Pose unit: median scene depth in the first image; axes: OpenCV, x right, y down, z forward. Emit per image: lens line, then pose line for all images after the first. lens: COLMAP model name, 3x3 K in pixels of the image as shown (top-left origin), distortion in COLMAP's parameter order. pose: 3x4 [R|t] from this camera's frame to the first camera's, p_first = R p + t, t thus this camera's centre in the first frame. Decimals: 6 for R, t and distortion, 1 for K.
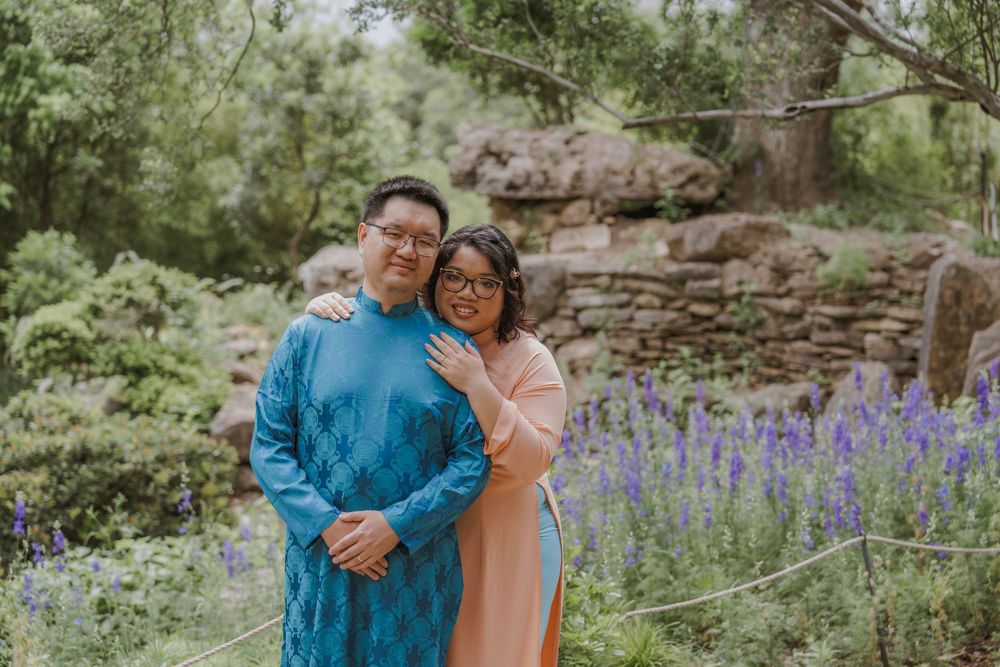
lens RADIAL K [[1921.3, 0, 500.0], [0, 1921.3, 333.5], [0, 0, 1]] dist [0.002279, 0.061987]
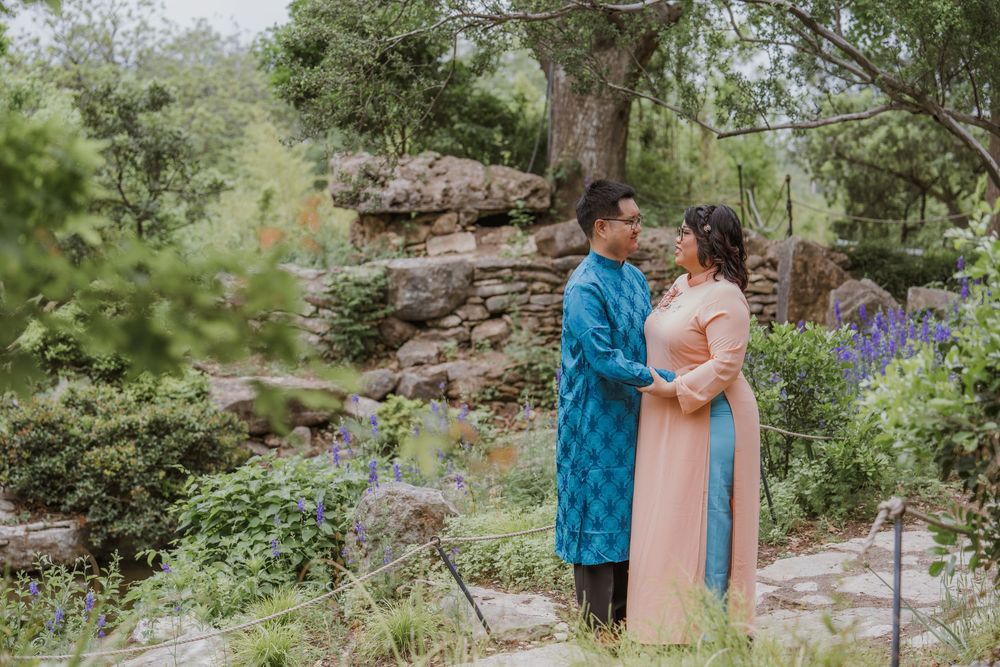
lens RADIAL K [[1921.3, 0, 500.0], [0, 1921.3, 333.5], [0, 0, 1]] dist [0.002279, 0.061987]
pose [[0.957269, -0.054032, 0.284107, -0.279283], [0.061150, 0.997997, -0.016238, 0.029086], [-0.282661, 0.032917, 0.958655, -0.175965]]
